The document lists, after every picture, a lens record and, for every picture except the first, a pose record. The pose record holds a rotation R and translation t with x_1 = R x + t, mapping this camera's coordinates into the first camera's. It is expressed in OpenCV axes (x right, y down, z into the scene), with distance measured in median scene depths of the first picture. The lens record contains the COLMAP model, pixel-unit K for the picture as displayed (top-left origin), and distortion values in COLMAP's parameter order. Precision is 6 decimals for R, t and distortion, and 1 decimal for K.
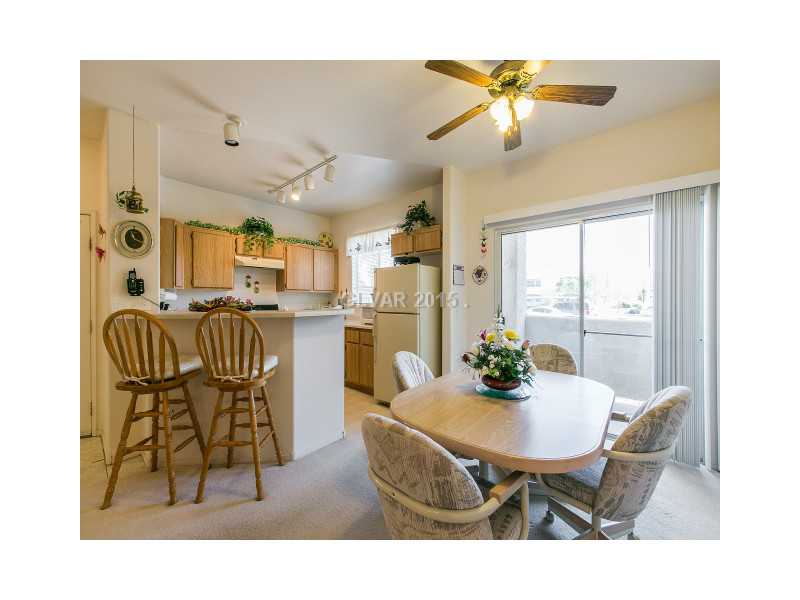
lens RADIAL K [[283.2, 0, 401.1], [0, 283.2, 298.9], [0, 0, 1]] dist [-0.000763, 0.000047]
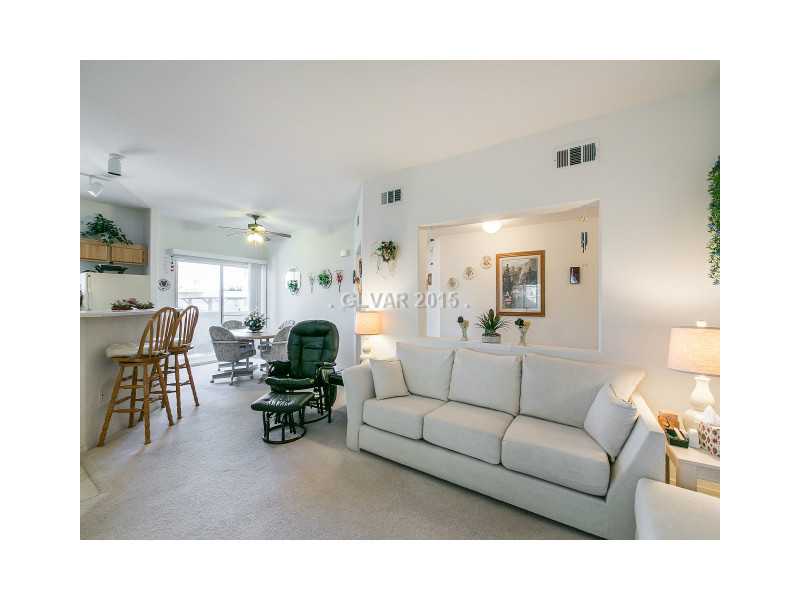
lens RADIAL K [[288.9, 0, 402.7], [0, 288.9, 300.3], [0, 0, 1]] dist [-0.008892, -0.000042]
pose [[-0.141922, 0.002006, 0.989876, -1.246832], [-0.001927, 0.999995, -0.002303, 0.000296], [-0.989876, -0.002234, -0.141917, -0.044742]]
